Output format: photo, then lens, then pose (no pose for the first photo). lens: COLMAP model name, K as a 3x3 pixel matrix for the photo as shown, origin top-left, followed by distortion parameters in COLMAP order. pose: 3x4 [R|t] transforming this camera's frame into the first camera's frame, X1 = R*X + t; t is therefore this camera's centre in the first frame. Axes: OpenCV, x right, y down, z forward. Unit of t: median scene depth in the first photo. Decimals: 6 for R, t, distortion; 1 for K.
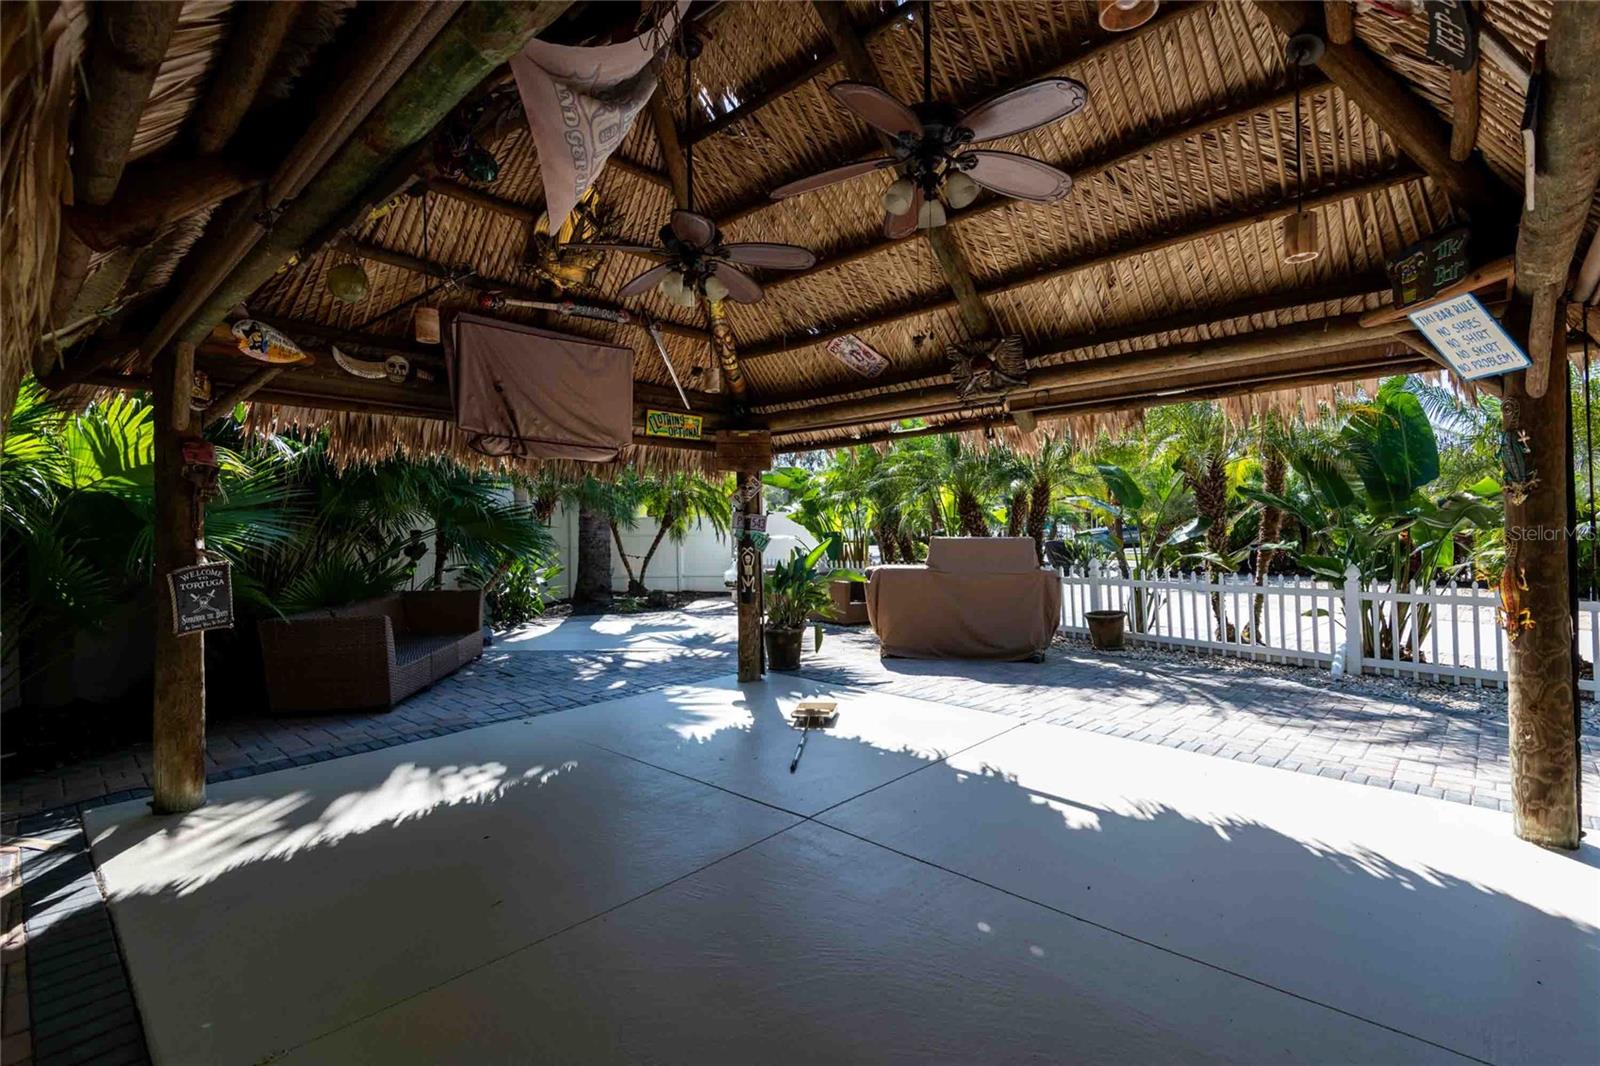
lens RADIAL K [[728.8, 0, 802.3], [0, 728.8, 510.1], [0, 0, 1]] dist [0.009274, 0.000031]
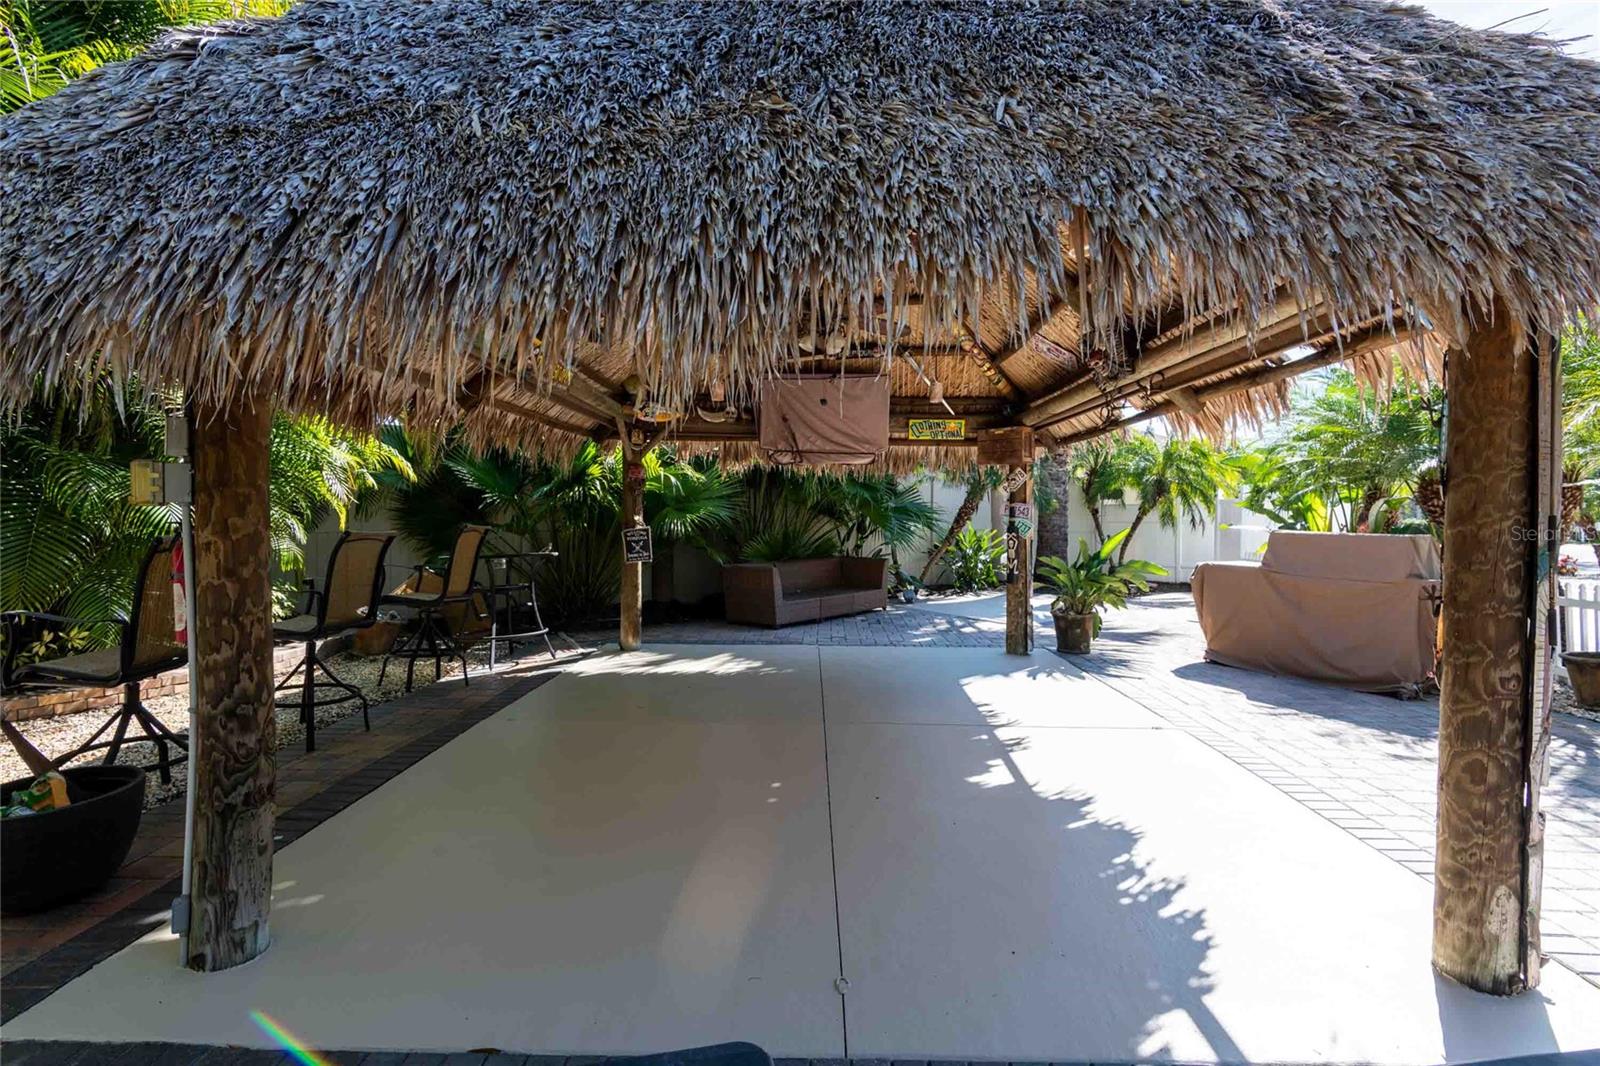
lens RADIAL K [[728.8, 0, 802.3], [0, 728.8, 510.1], [0, 0, 1]] dist [0.009274, 0.000031]
pose [[0.652640, 0.009528, -0.757608, 0.934172], [0.003860, 0.999866, 0.015900, -0.004188], [0.757659, -0.013302, 0.652516, 0.058786]]
